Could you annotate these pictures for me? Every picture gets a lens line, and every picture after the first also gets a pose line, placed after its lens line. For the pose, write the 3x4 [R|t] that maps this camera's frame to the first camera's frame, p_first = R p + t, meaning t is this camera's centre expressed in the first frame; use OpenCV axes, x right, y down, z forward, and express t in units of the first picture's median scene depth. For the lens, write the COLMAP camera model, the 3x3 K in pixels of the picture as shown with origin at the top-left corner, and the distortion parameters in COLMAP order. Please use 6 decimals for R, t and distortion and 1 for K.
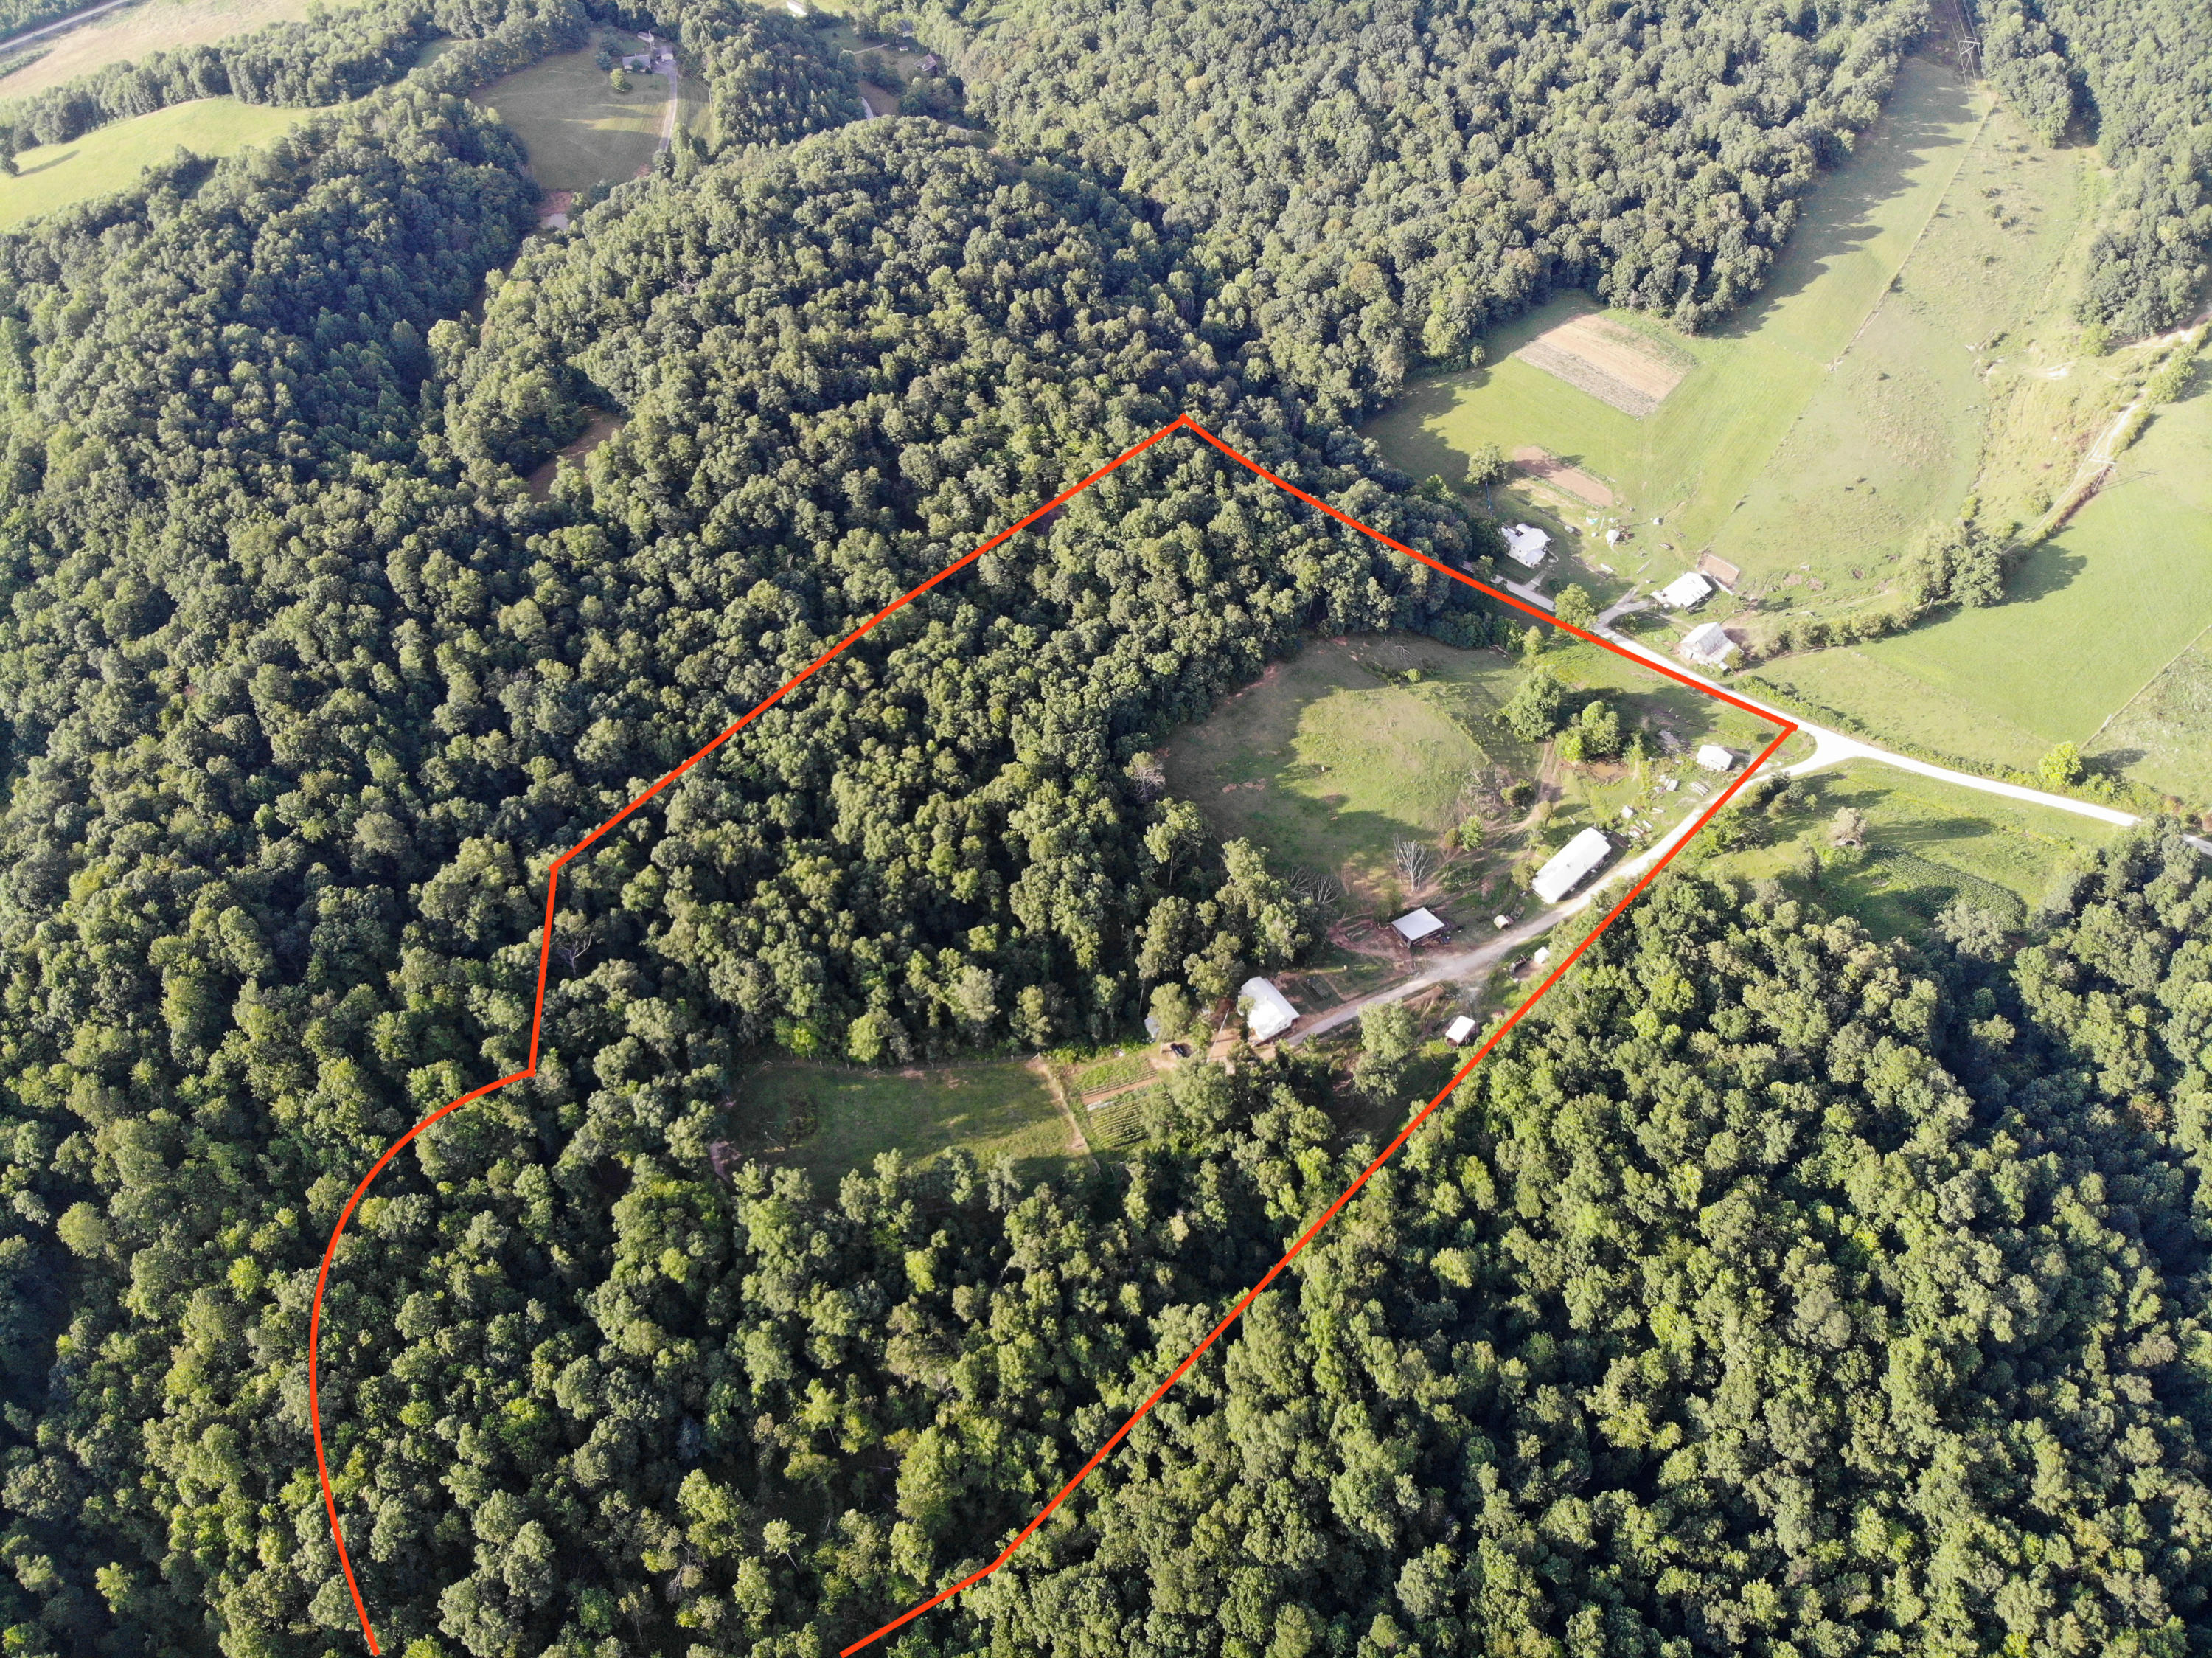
lens RADIAL K [[1585.2, 0, 1106.0], [0, 1585.2, 829.0], [0, 0, 1]] dist [0.089530, -0.217564]
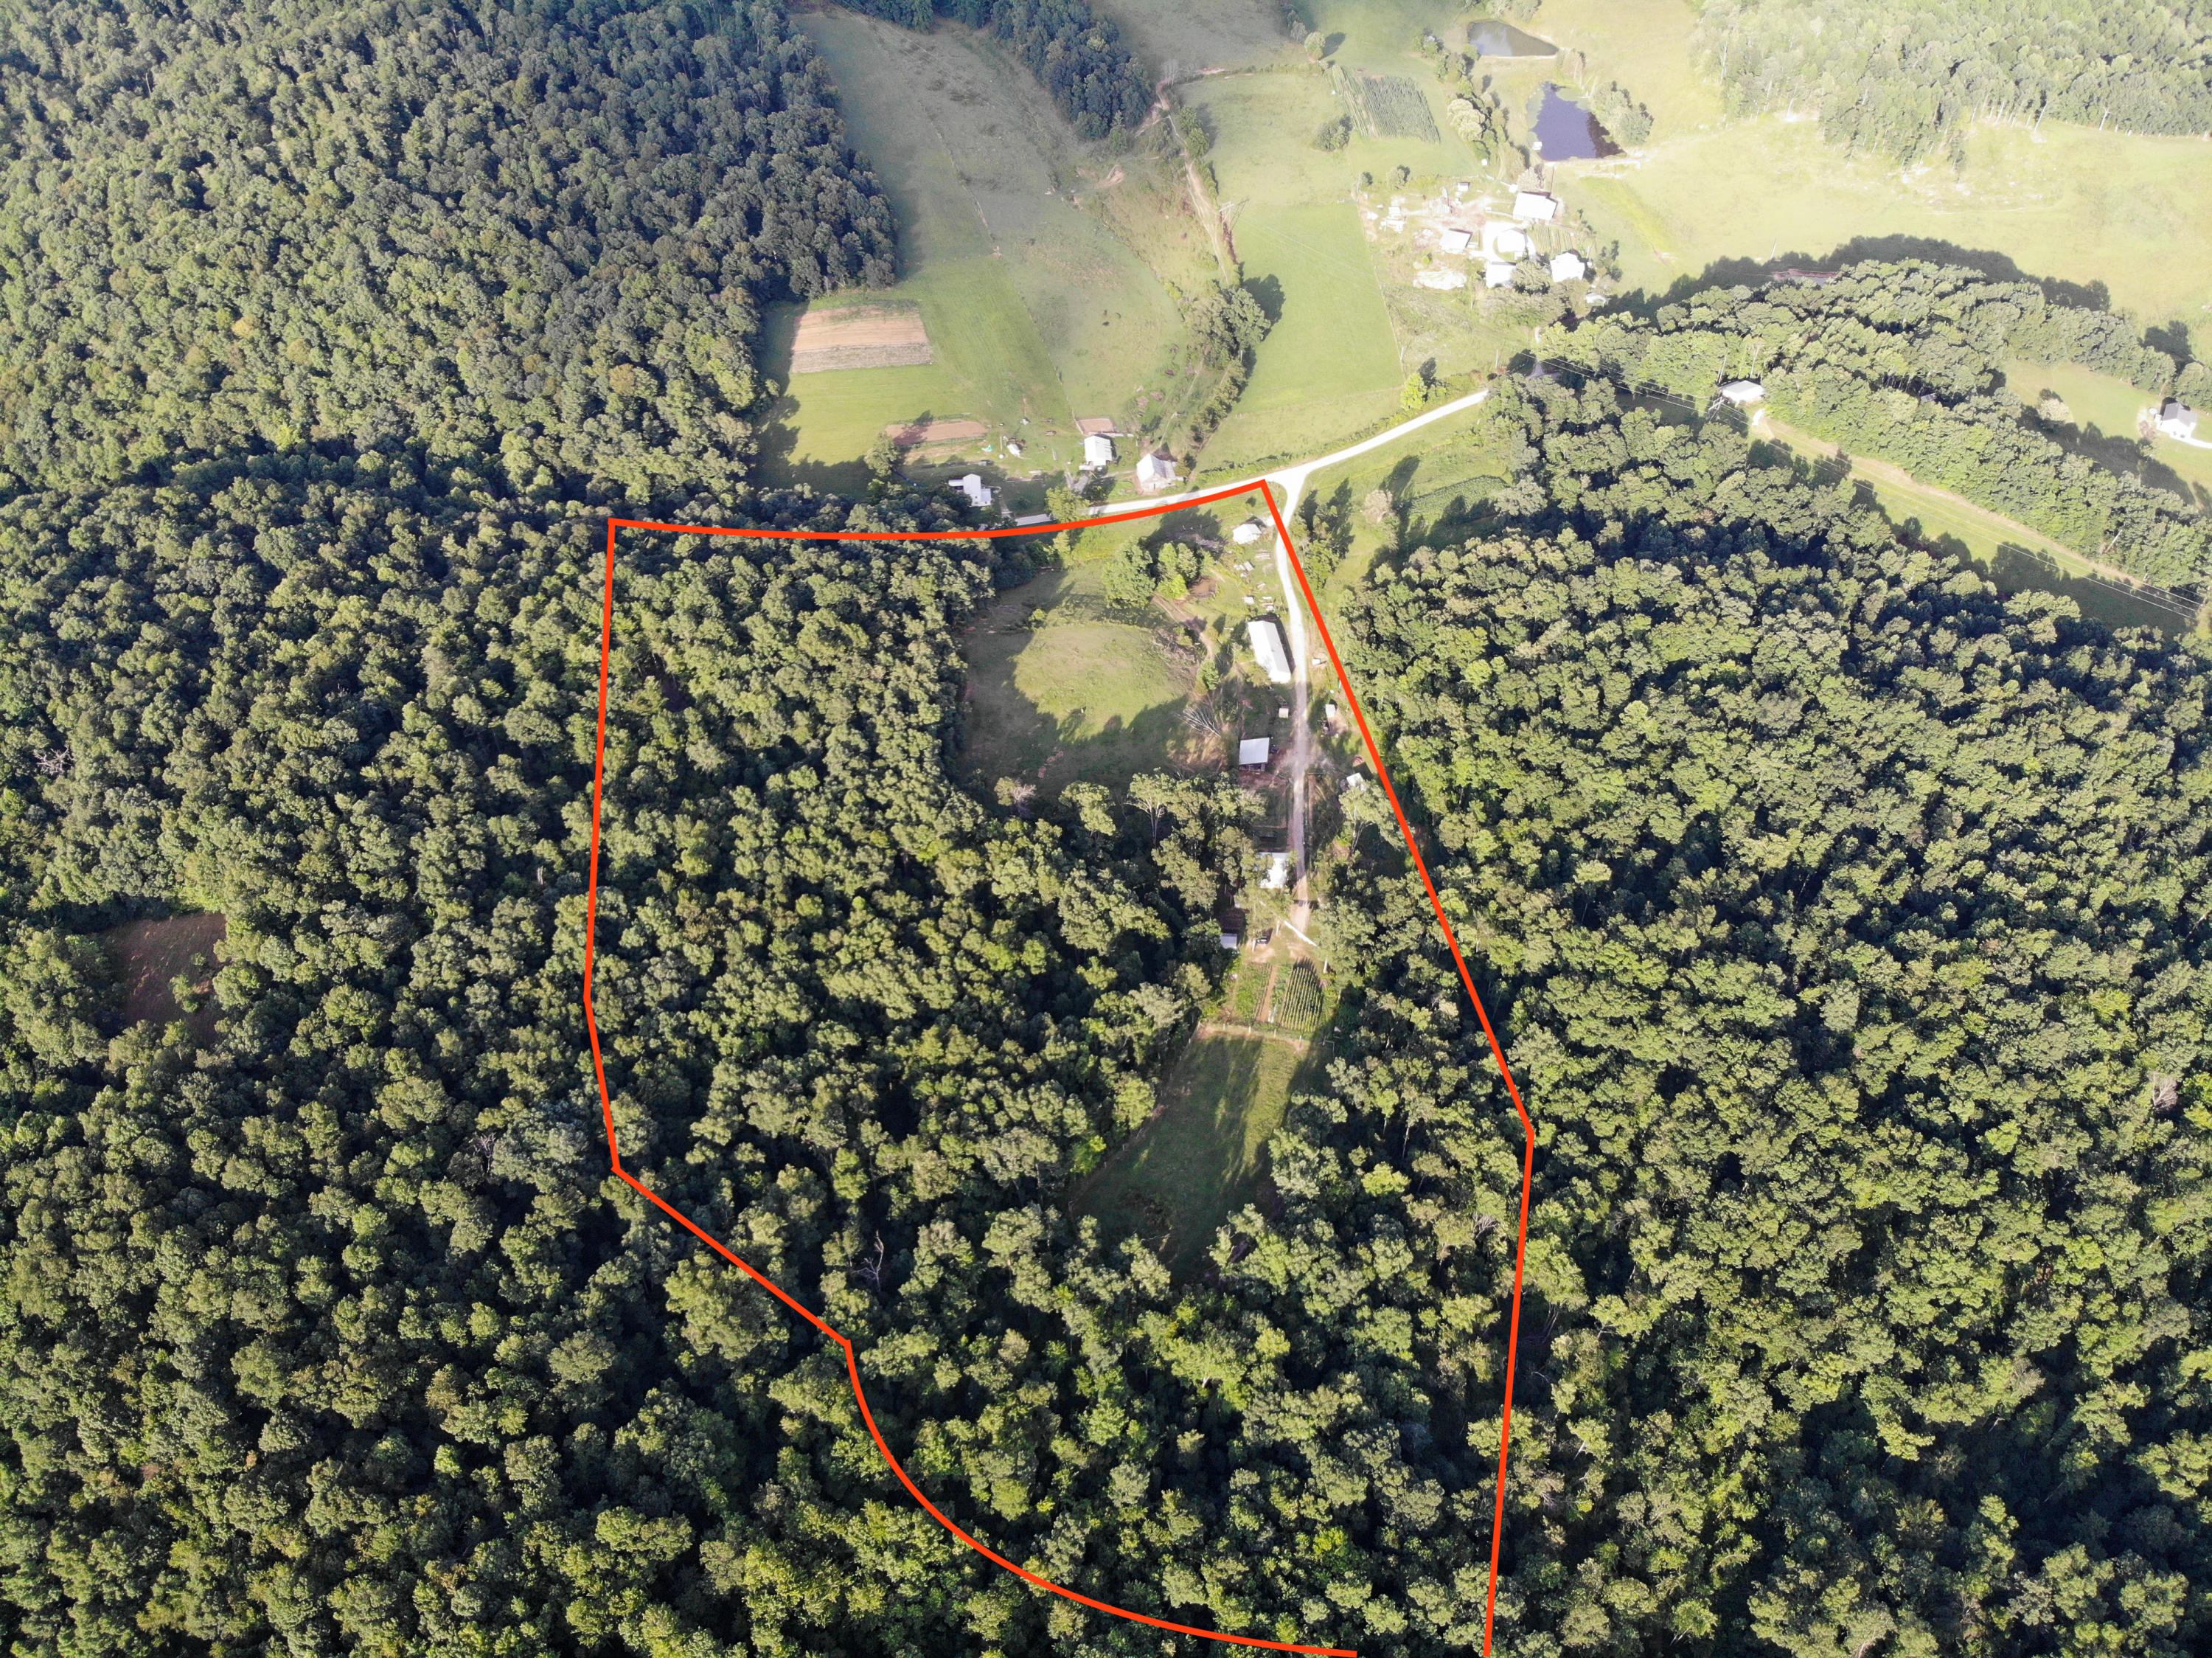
lens RADIAL K [[1585.2, 0, 1106.0], [0, 1585.2, 829.0], [0, 0, 1]] dist [0.089530, -0.217564]
pose [[0.594583, -0.600553, 0.534610, -0.526245], [0.622244, 0.764787, 0.167074, -0.159516], [-0.509199, 0.233318, 0.828419, 0.121287]]
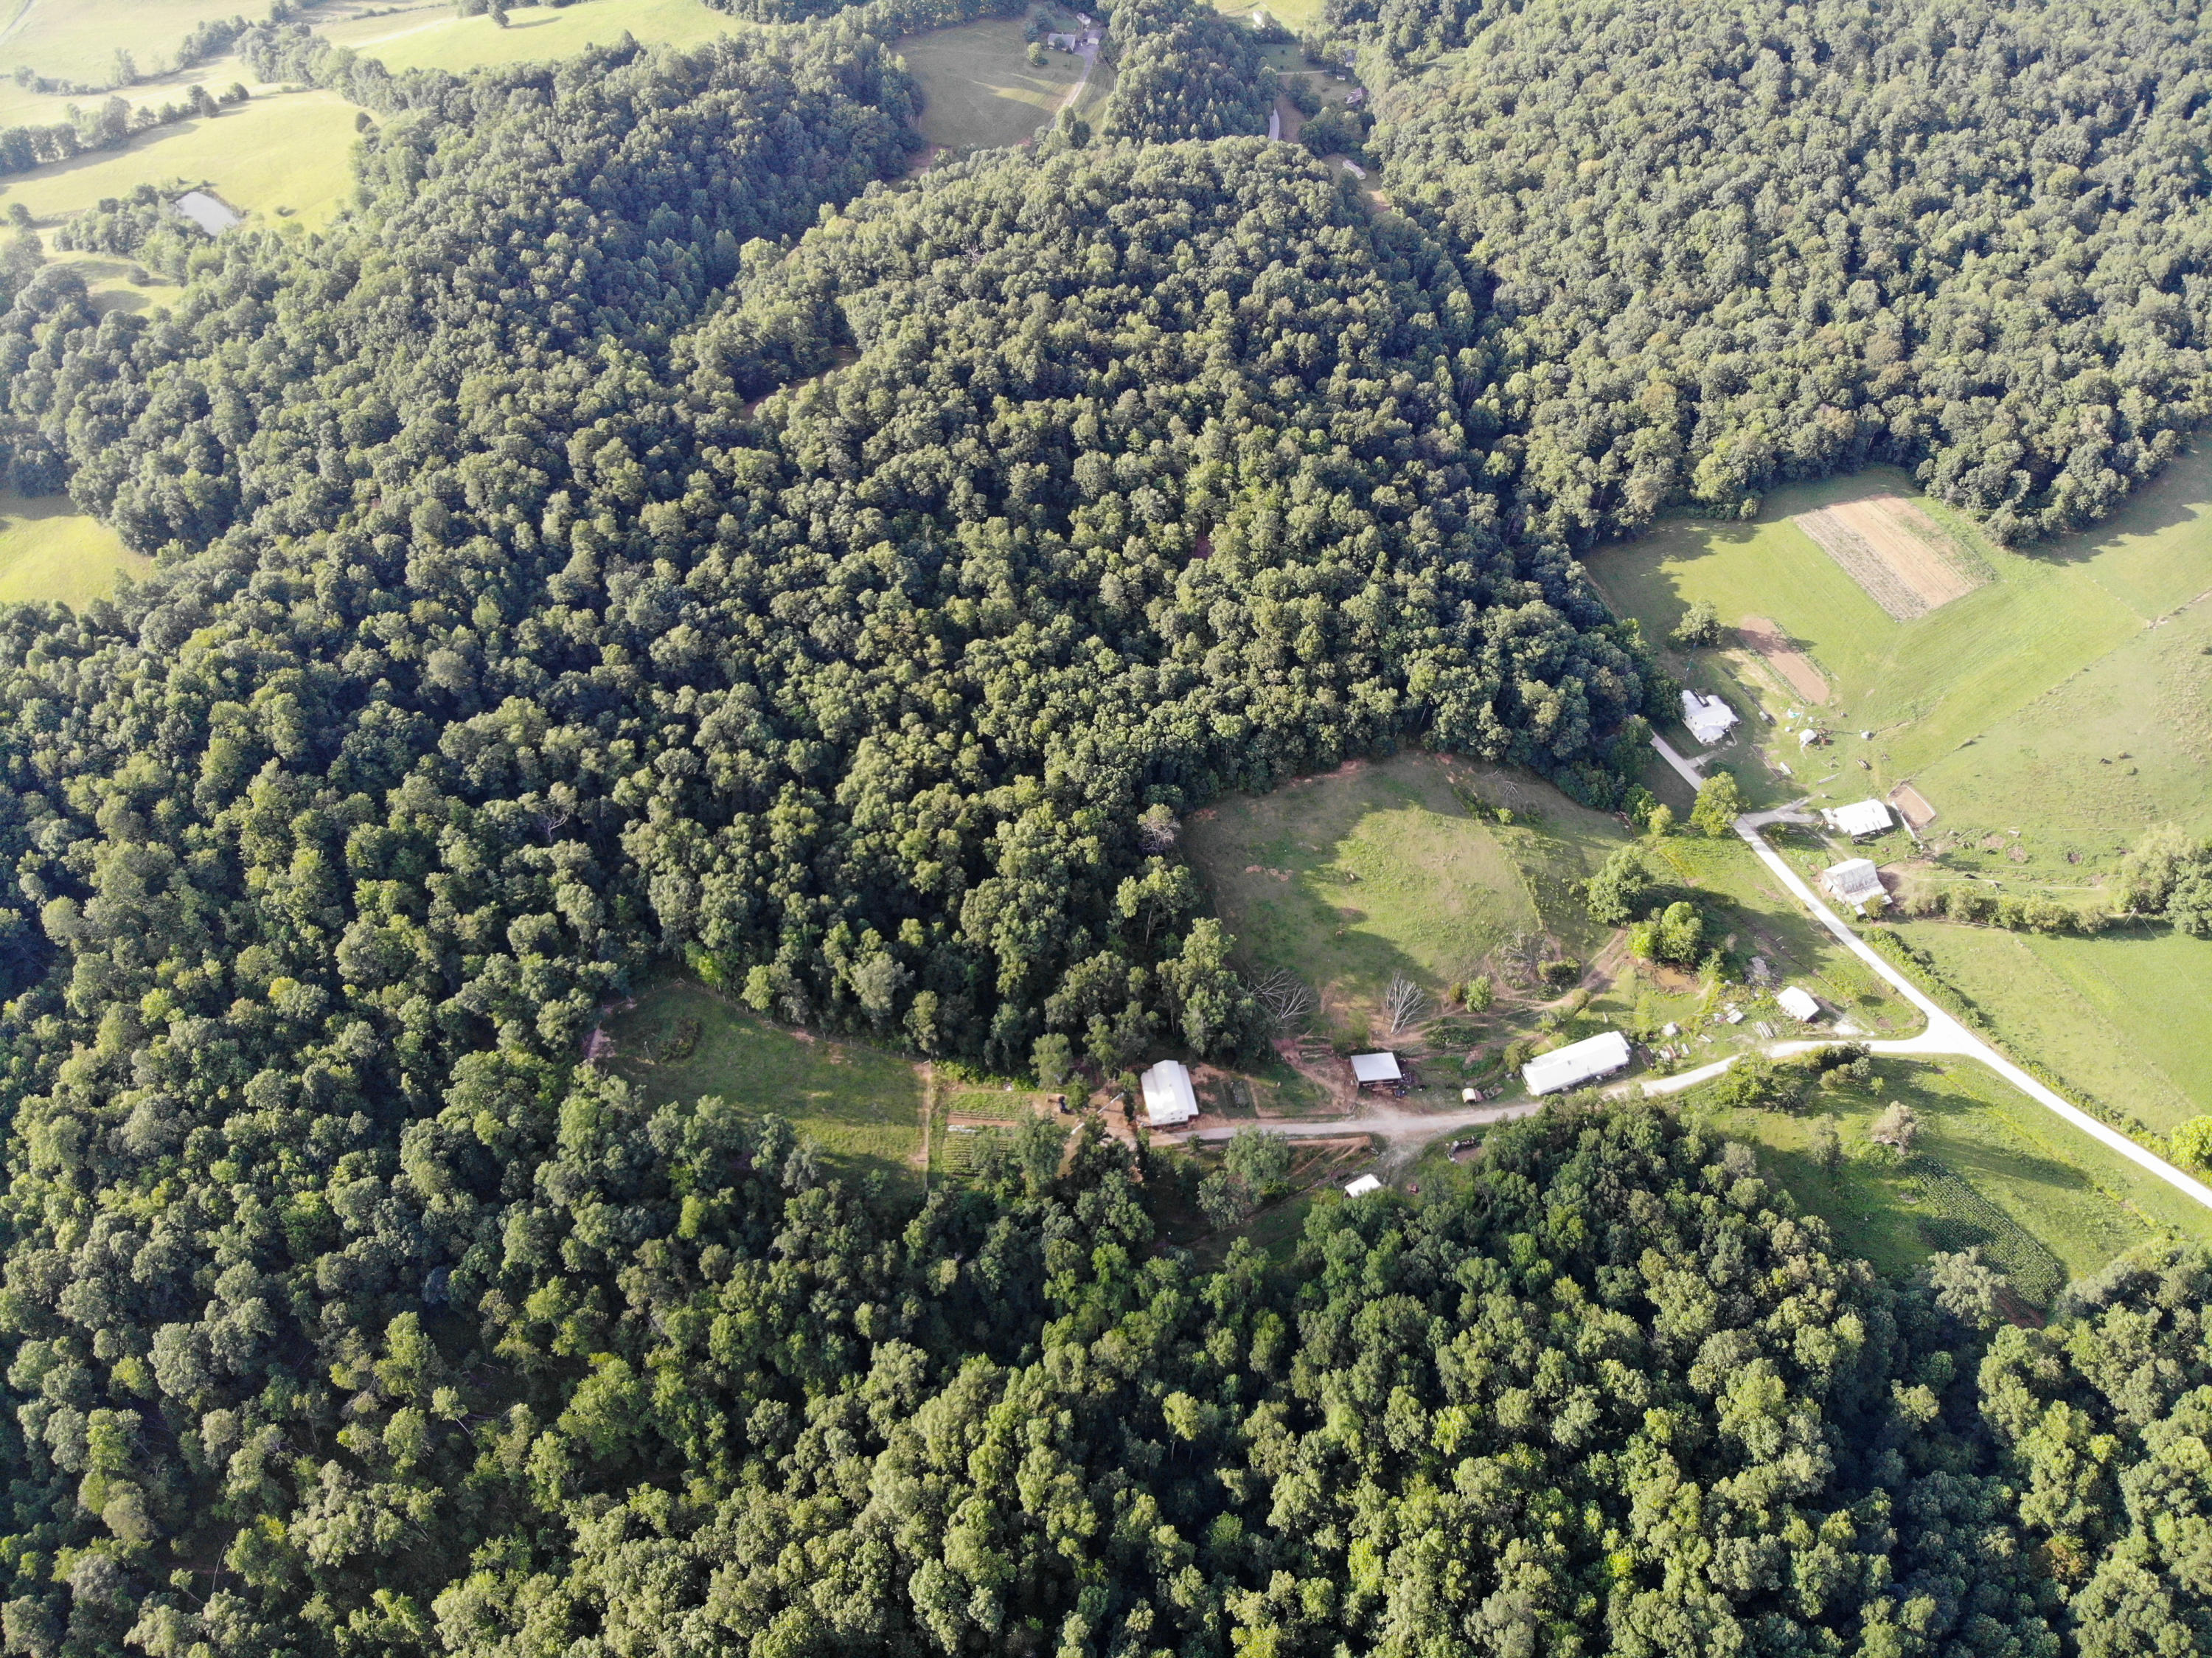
lens RADIAL K [[1598.0, 0, 1113.1], [0, 1598.0, 818.4], [0, 0, 1]] dist [0.070716, -0.178664]
pose [[0.923043, 0.293650, -0.248518, 0.250616], [-0.297943, 0.954352, 0.021048, -0.054386], [0.243354, 0.054616, 0.968399, 0.044354]]
